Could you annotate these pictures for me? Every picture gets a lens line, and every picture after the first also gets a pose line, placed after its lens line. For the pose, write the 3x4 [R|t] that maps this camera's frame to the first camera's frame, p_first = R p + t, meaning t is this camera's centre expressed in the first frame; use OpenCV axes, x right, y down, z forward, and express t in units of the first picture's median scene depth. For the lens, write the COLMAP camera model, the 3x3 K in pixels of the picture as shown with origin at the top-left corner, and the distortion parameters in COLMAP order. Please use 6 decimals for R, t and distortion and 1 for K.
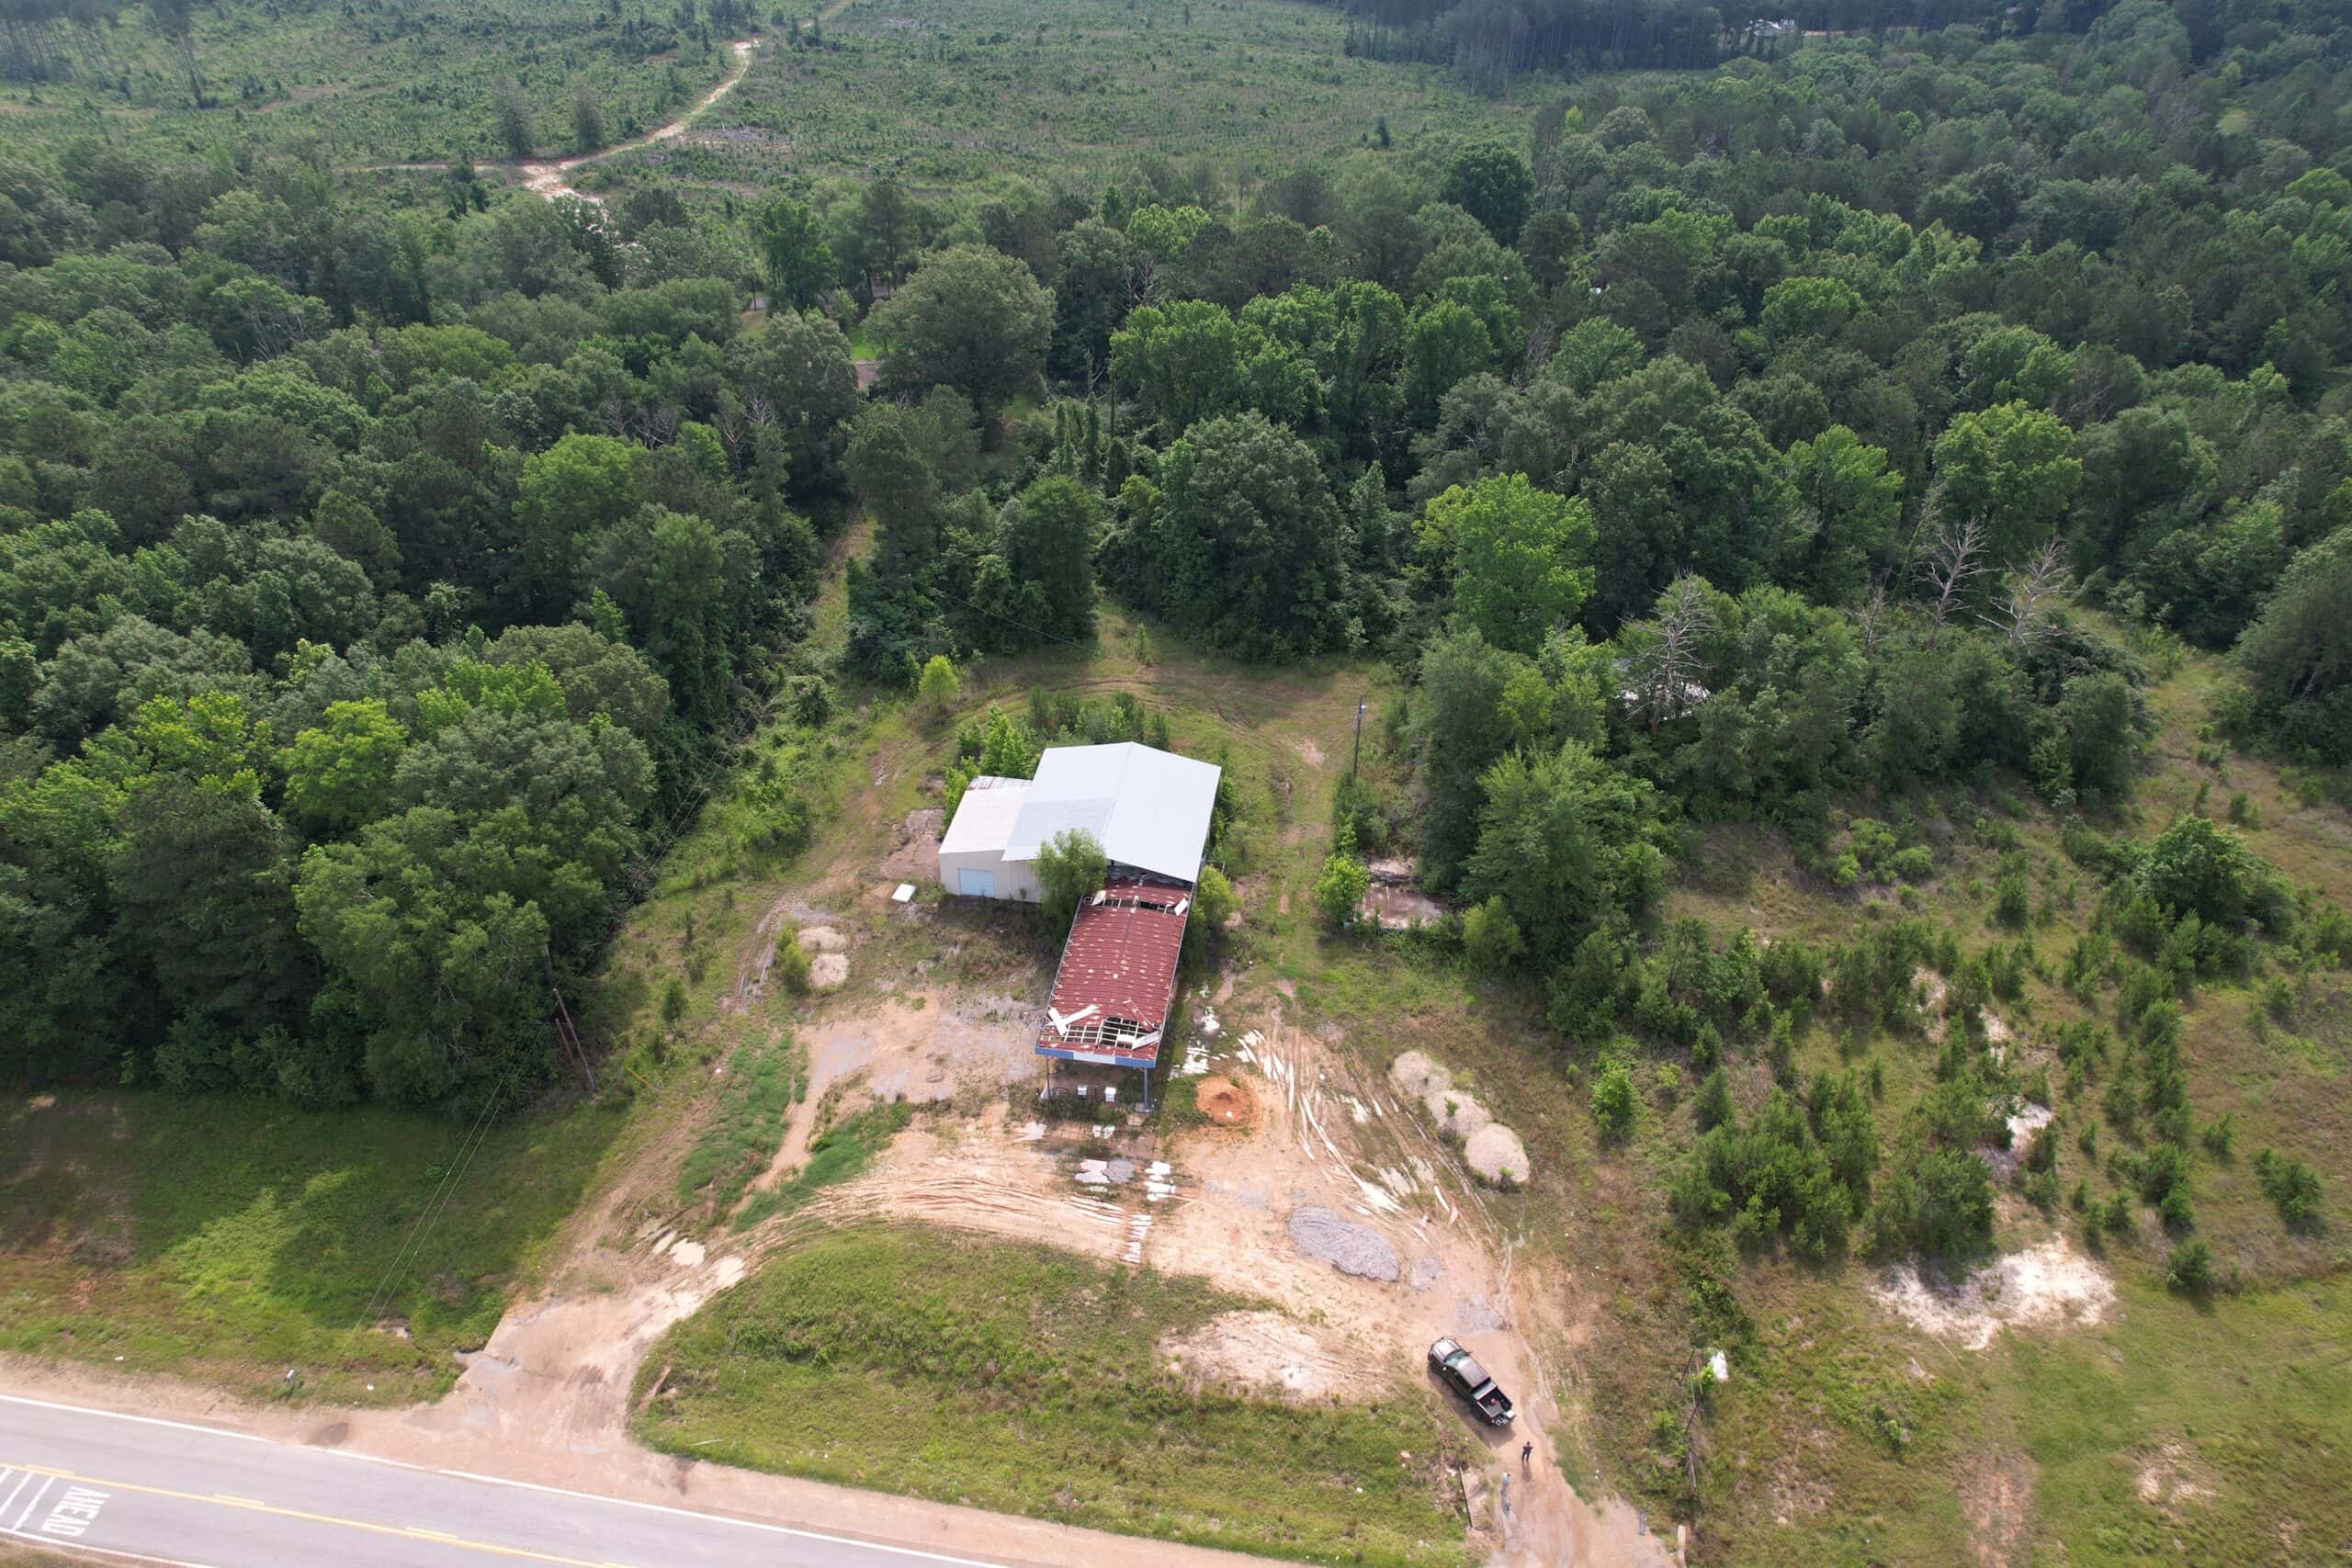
lens RADIAL K [[1502.4, 0, 1184.0], [0, 1502.4, 783.4], [0, 0, 1]] dist [-0.068762, 0.053617]
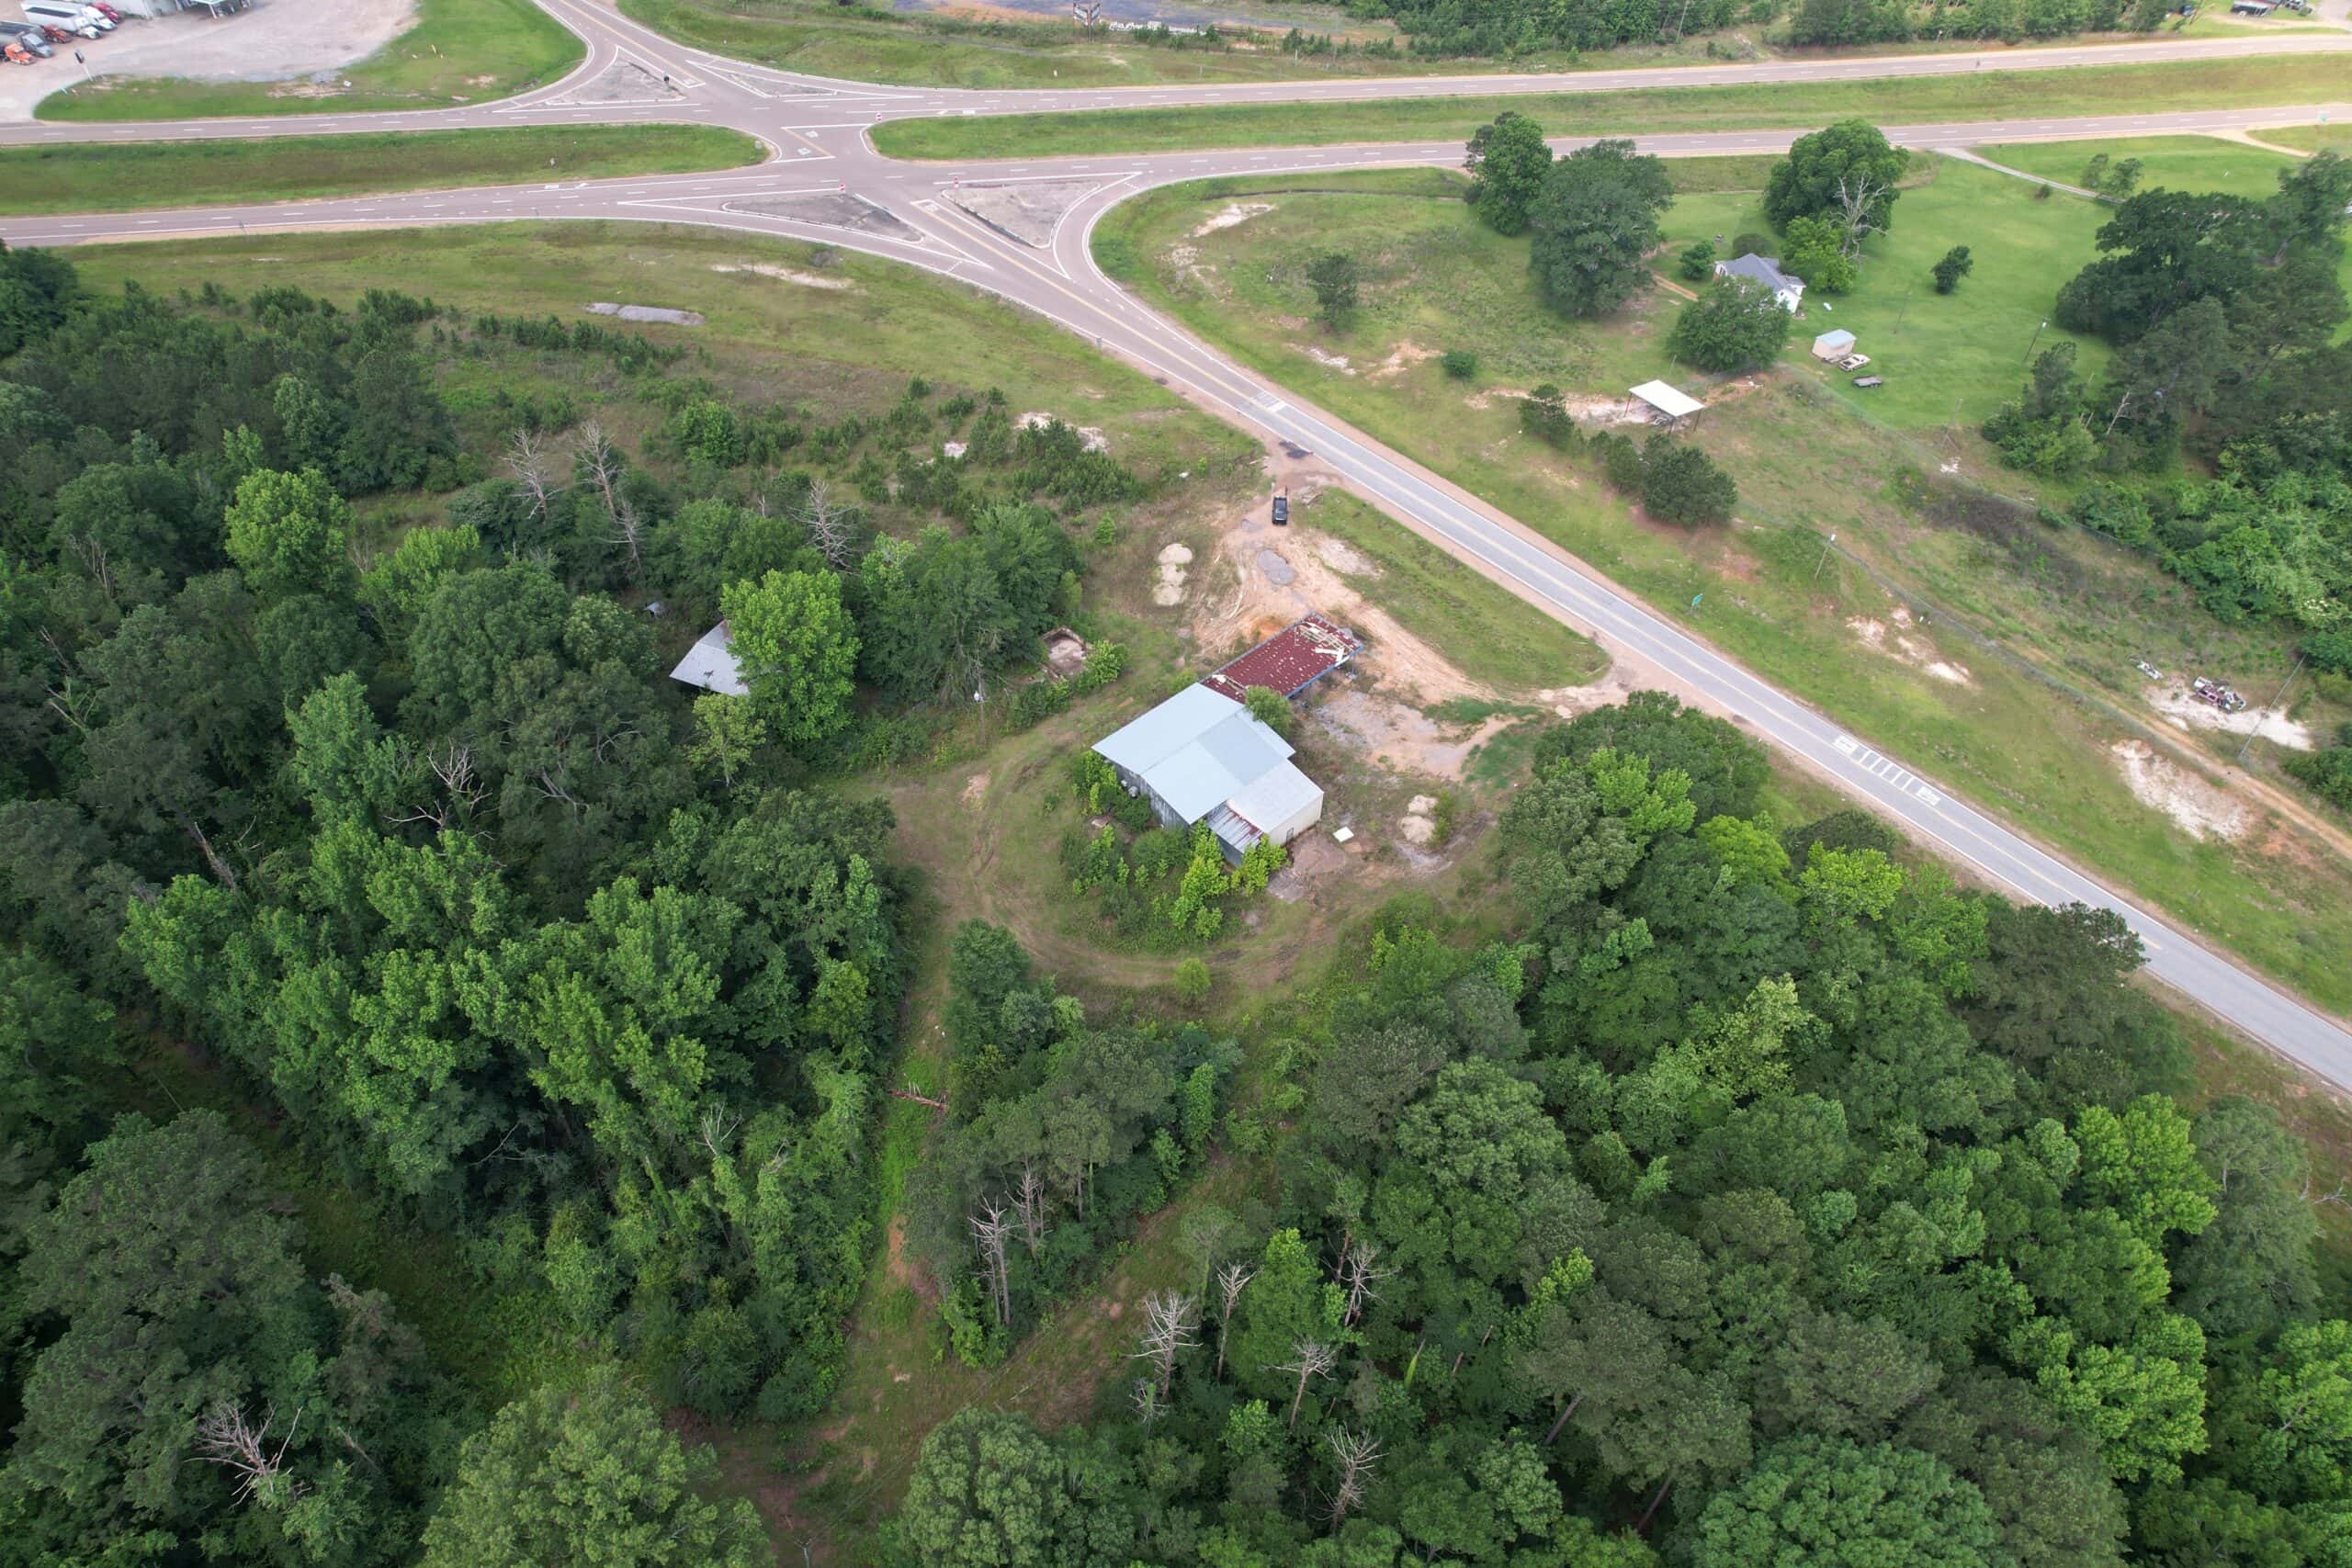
lens RADIAL K [[1501.5, 0, 1180.8], [0, 1501.5, 778.3], [0, 0, 1]] dist [-0.070235, 0.065193]
pose [[-0.786657, -0.471293, 0.398816, -0.712712], [0.319035, 0.242730, 0.916132, -1.473924], [-0.528571, 0.847918, -0.040586, 1.340486]]
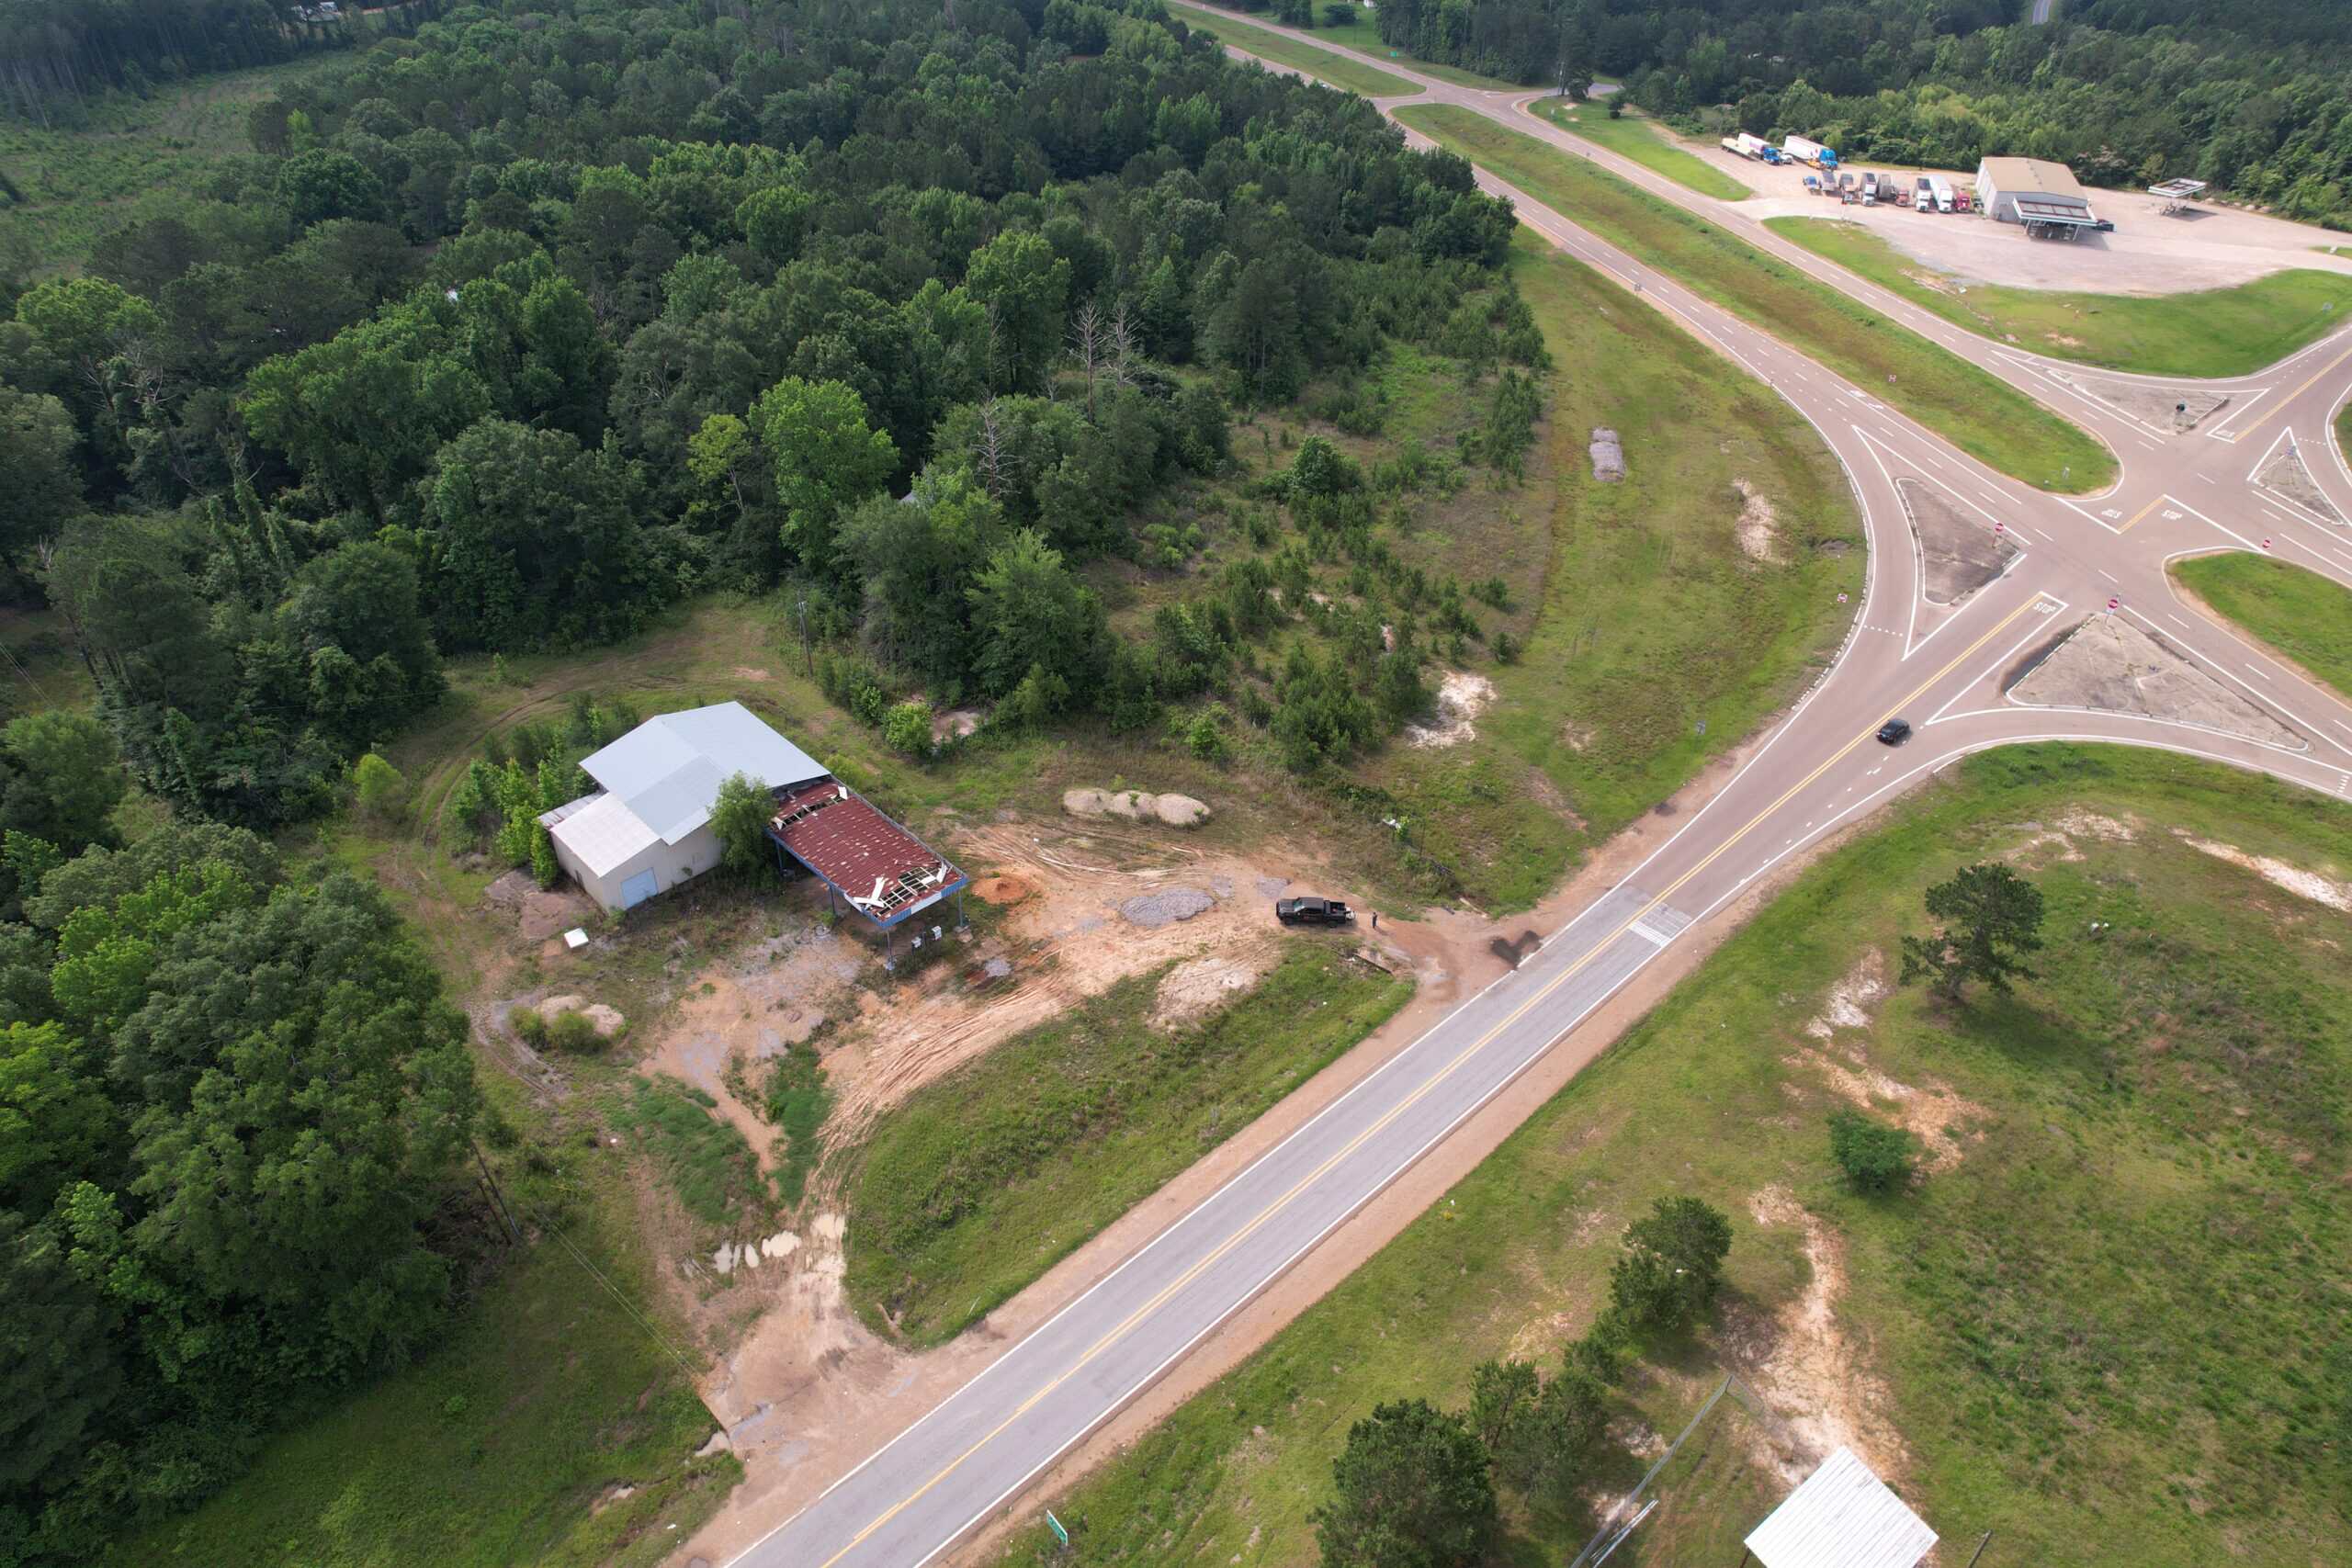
lens RADIAL K [[1501.5, 0, 1180.8], [0, 1501.5, 778.3], [0, 0, 1]] dist [-0.070235, 0.065193]
pose [[0.605140, -0.458521, 0.650818, -0.653852], [0.452503, 0.870696, 0.192688, -0.031770], [-0.655016, 0.177894, 0.734375, 0.017291]]
